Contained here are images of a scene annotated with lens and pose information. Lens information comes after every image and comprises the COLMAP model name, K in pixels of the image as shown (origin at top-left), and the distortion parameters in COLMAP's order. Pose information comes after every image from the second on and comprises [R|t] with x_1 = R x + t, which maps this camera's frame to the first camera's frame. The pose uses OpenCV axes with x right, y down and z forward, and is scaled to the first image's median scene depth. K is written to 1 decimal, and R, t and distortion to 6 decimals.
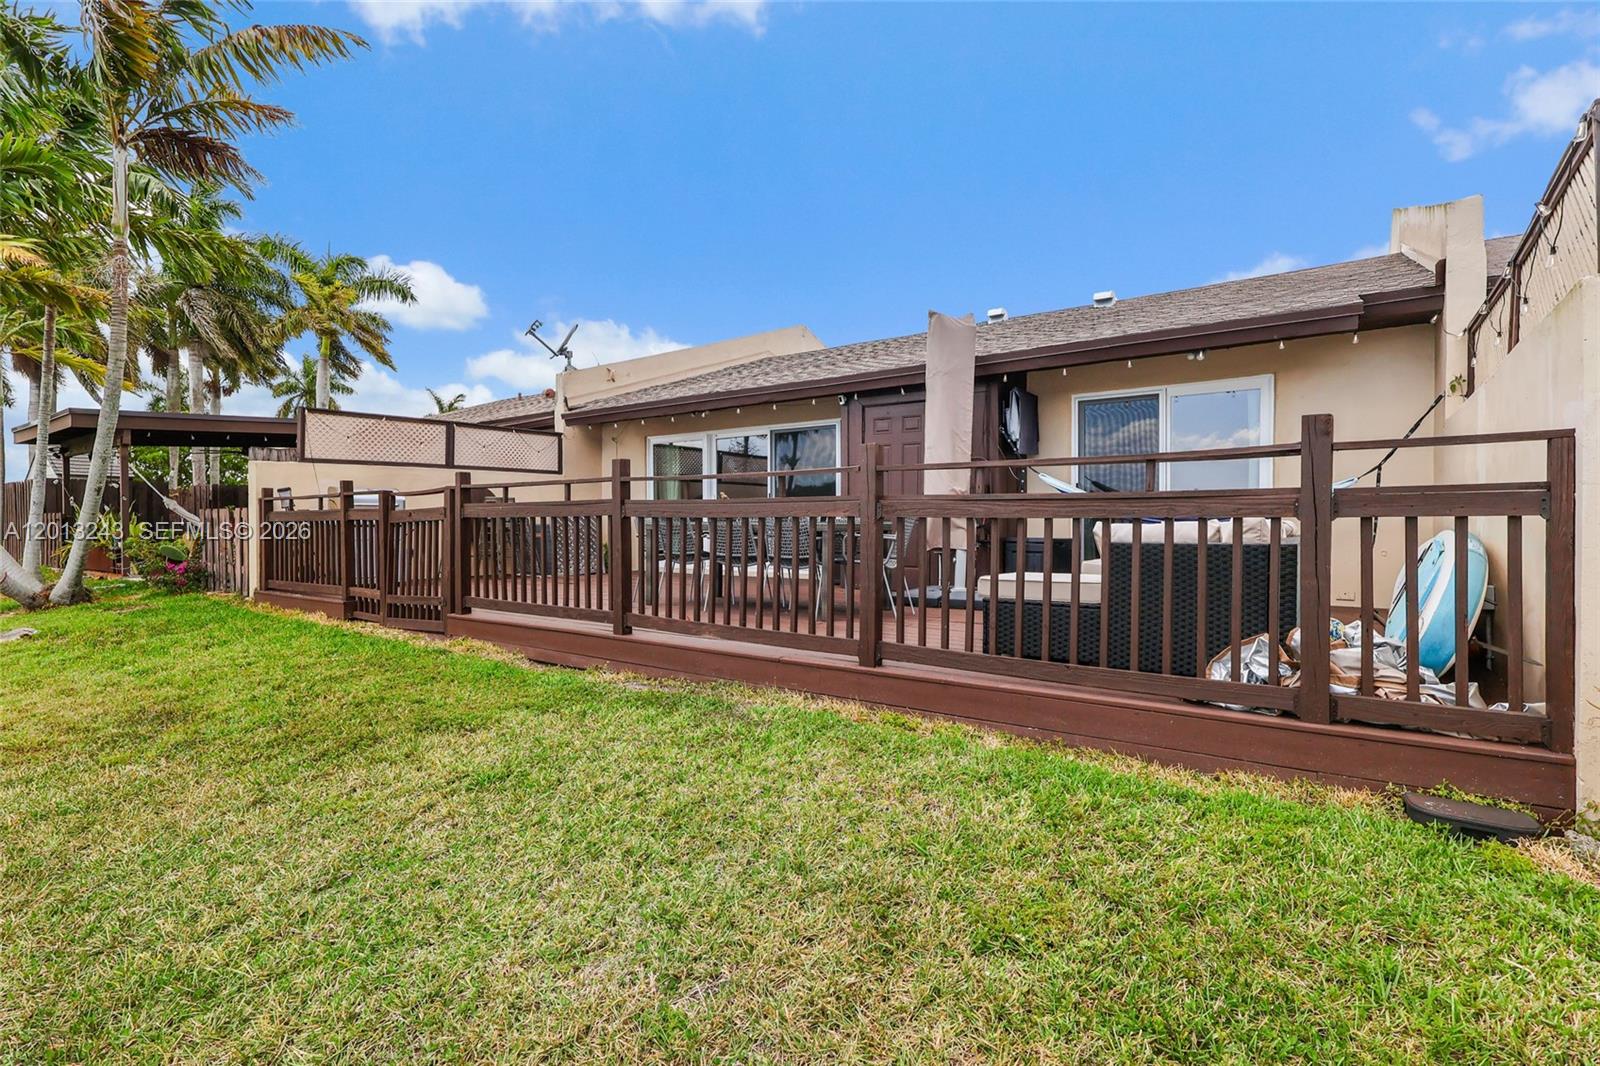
lens RADIAL K [[754.5, 0, 803.0], [0, 754.5, 523.8], [0, 0, 1]] dist [0.000925, 0.000226]
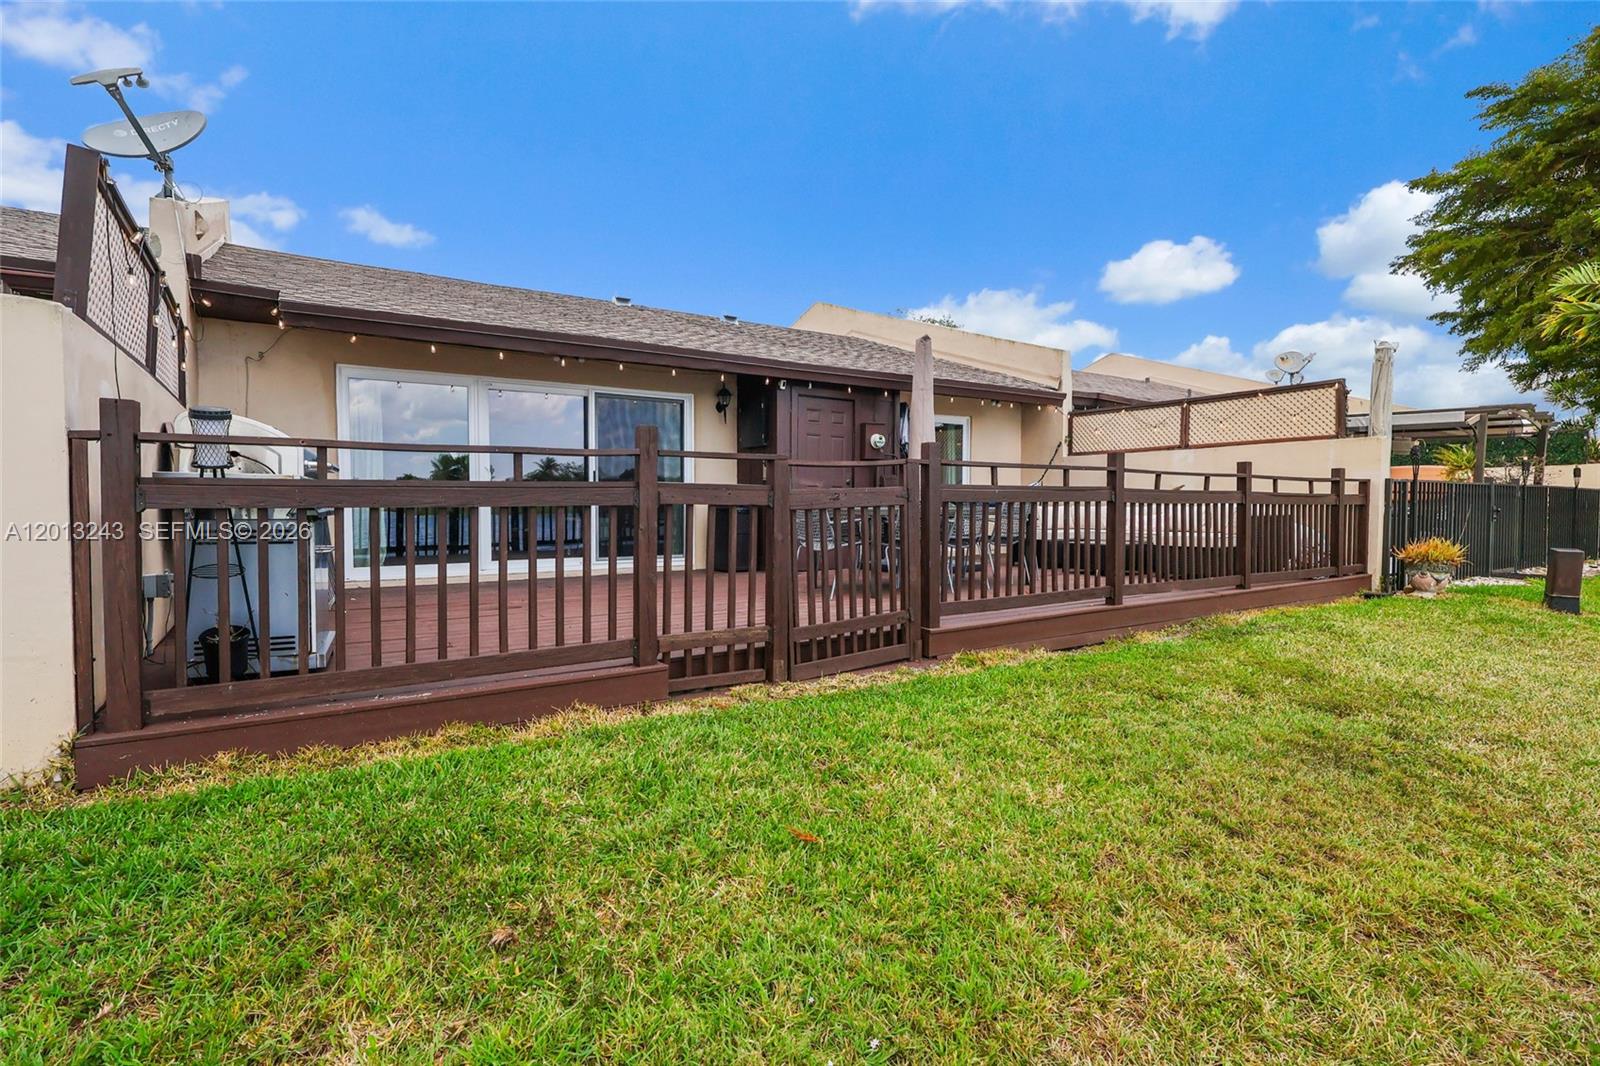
lens RADIAL K [[754.5, 0, 799.6], [0, 754.5, 529.7], [0, 0, 1]] dist [0.000925, 0.000226]
pose [[0.351925, -0.029709, 0.935557, -1.235423], [0.006718, 0.999551, 0.029214, -0.002920], [-0.936004, -0.003996, 0.351967, 0.874440]]
